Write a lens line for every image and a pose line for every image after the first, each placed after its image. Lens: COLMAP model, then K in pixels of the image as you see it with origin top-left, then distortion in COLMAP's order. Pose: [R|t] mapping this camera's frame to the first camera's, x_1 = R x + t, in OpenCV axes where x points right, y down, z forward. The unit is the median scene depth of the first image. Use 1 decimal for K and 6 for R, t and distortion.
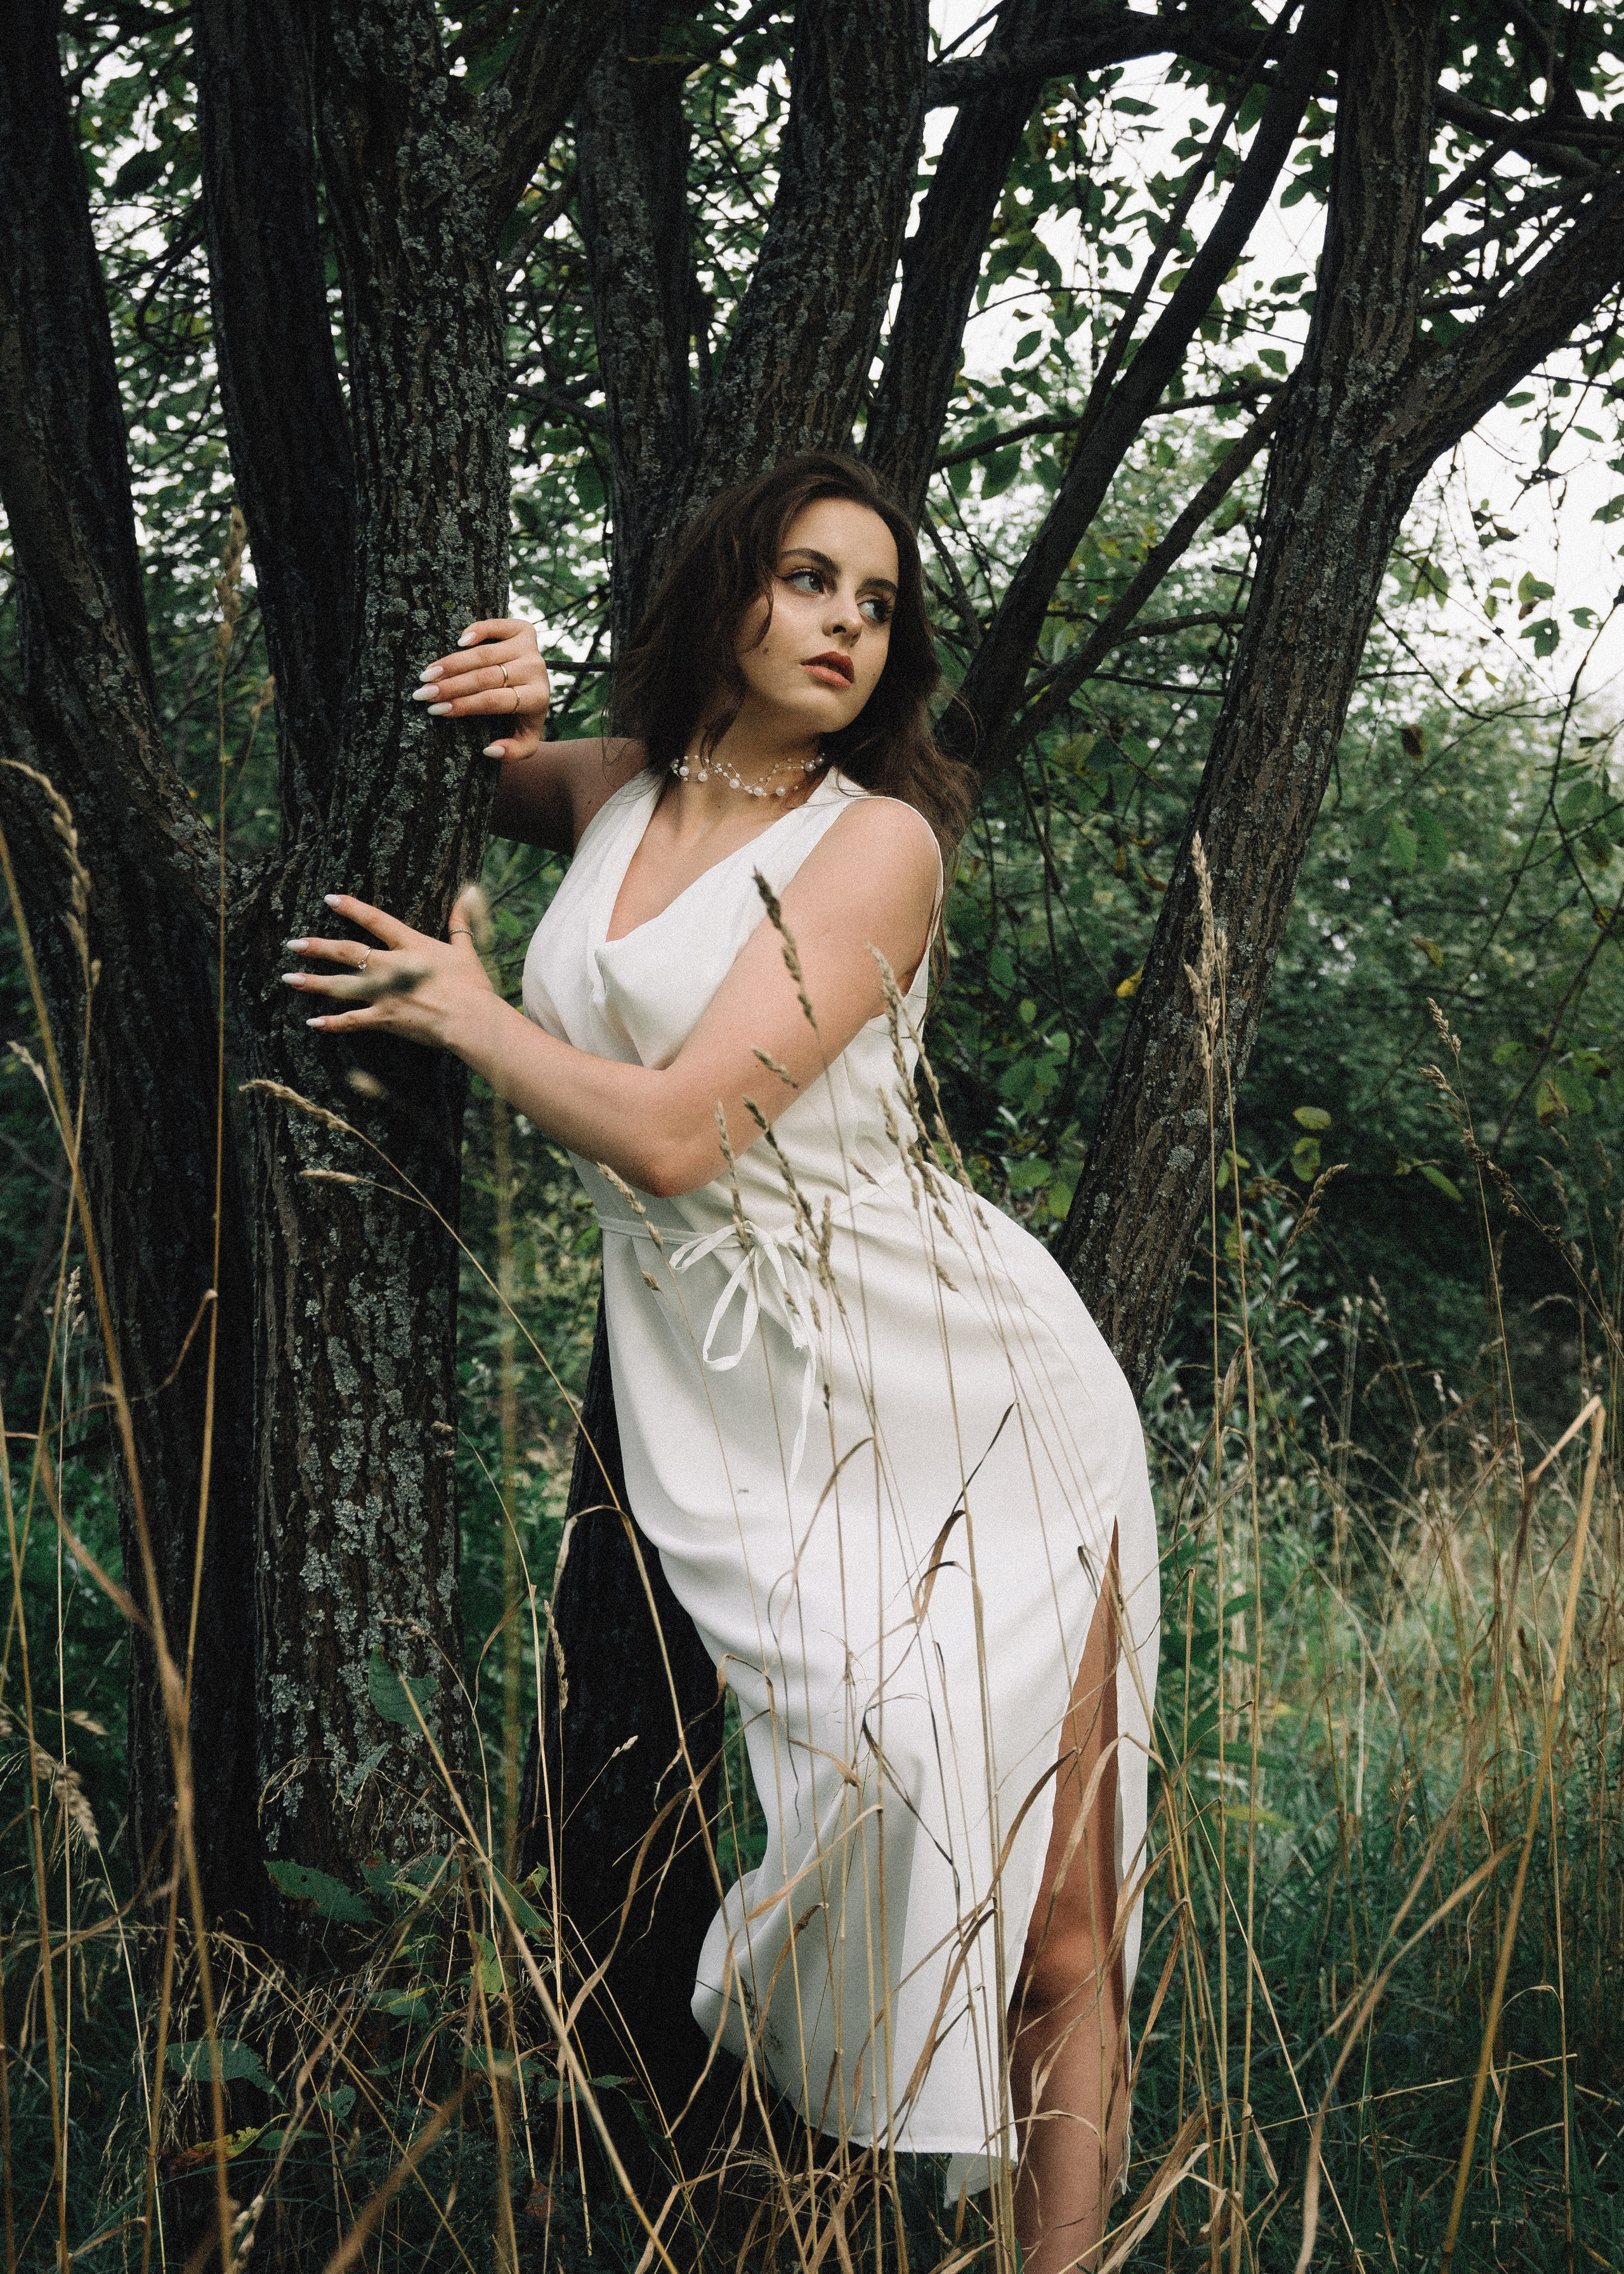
lens RADIAL K [[3641.1, 0, 806.7], [0, 3641.1, 1138.8], [0, 0, 1]] dist [0.055669, 0.000000]
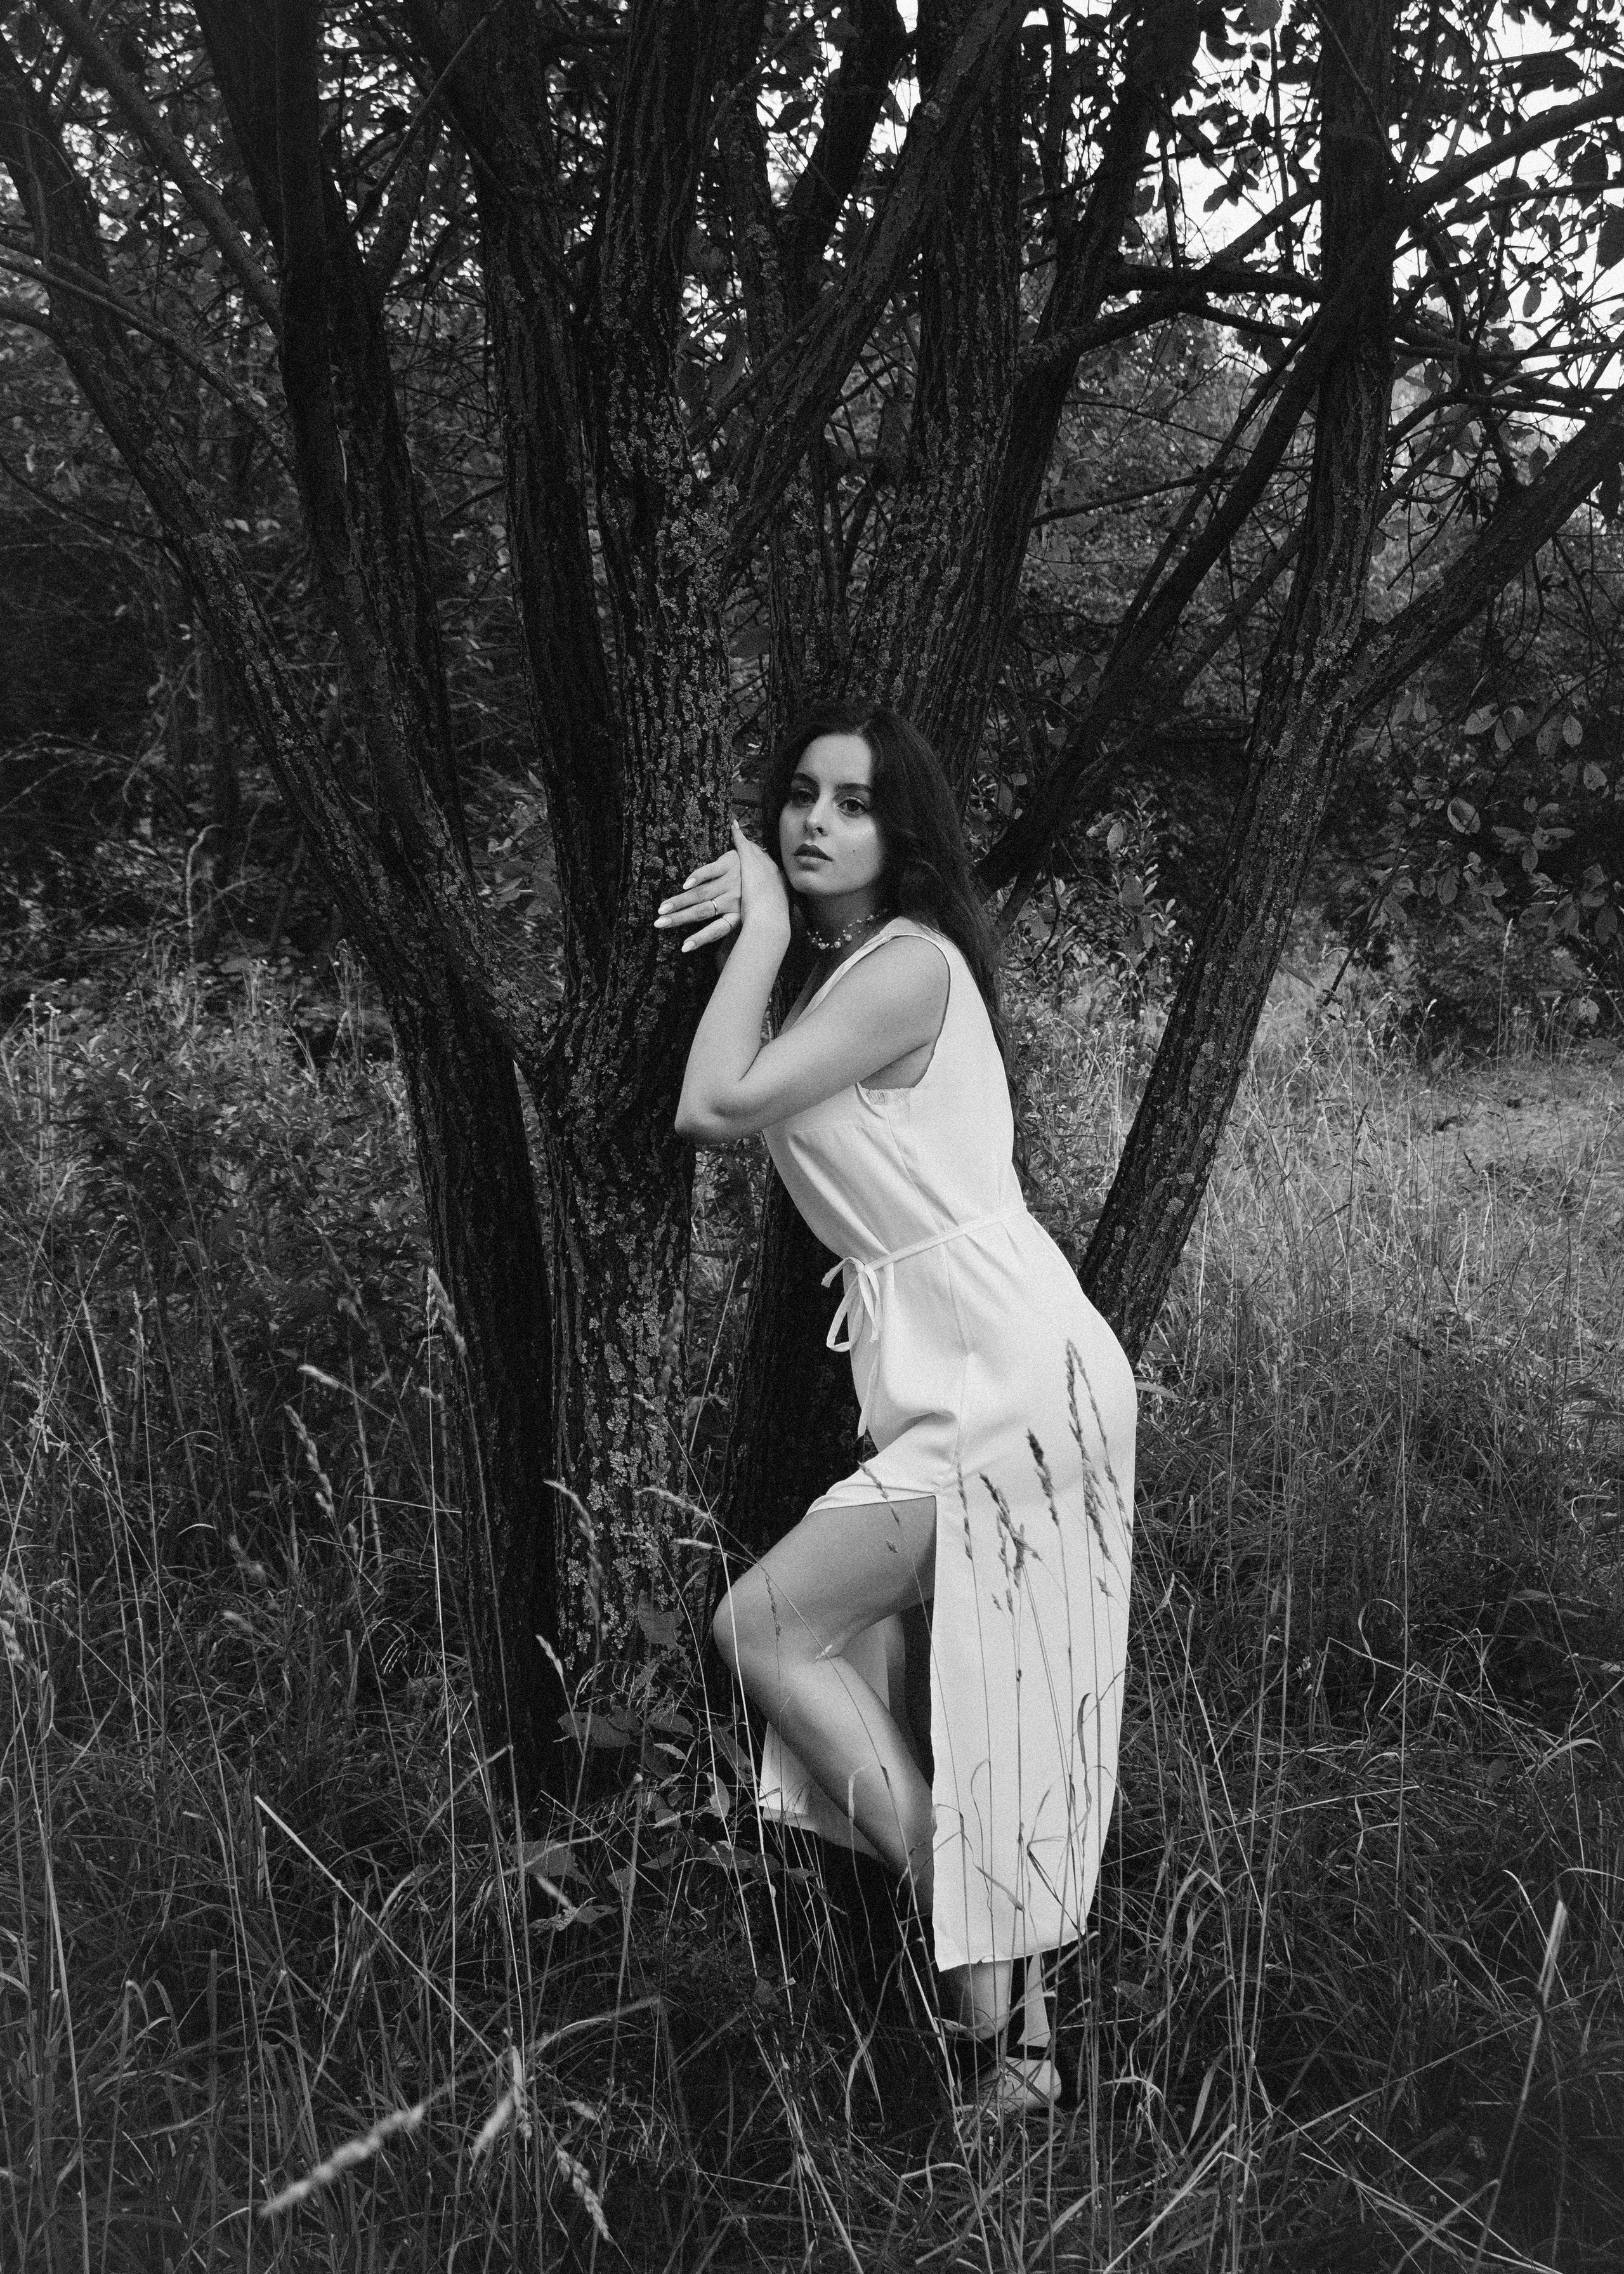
lens RADIAL K [[2405.7, 0, 823.0], [0, 2405.7, 1138.9], [0, 0, 1]] dist [0.066706, 0.000000]
pose [[0.999809, 0.015413, 0.011991, -0.055462], [-0.017500, 0.979651, 0.199943, -0.226882], [-0.008665, -0.200115, 0.979734, 0.052035]]
